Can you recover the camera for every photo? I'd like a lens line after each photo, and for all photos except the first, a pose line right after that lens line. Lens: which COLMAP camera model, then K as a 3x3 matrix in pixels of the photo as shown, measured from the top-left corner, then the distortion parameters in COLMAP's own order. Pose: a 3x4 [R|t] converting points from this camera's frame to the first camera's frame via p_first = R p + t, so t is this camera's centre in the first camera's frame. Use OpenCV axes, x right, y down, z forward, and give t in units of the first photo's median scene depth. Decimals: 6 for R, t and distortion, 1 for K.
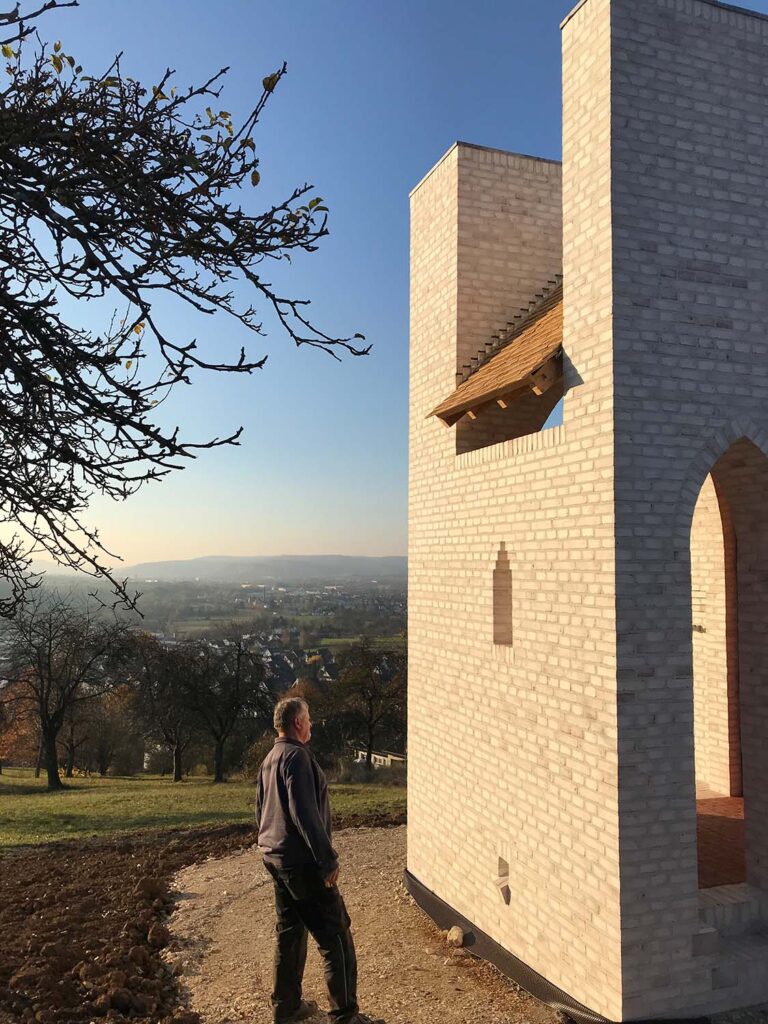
lens RADIAL K [[843.3, 0, 383.7], [0, 843.3, 514.7], [0, 0, 1]] dist [0.016115, 0.007045]
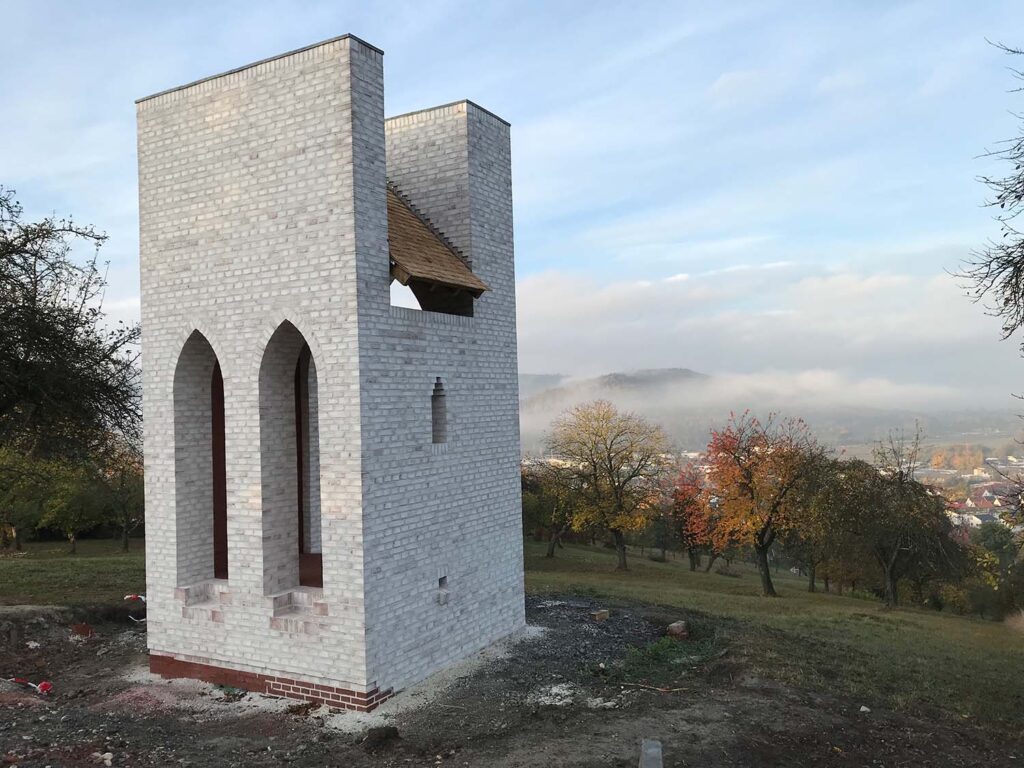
lens RADIAL K [[843.3, 0, 511.8], [0, 843.3, 381.8], [0, 0, 1]] dist [0.016115, 0.007045]
pose [[0.652339, -0.052270, -0.756123, 2.257684], [0.092514, 0.995651, 0.010987, 0.064025], [0.752260, -0.077120, 0.654337, 0.317792]]
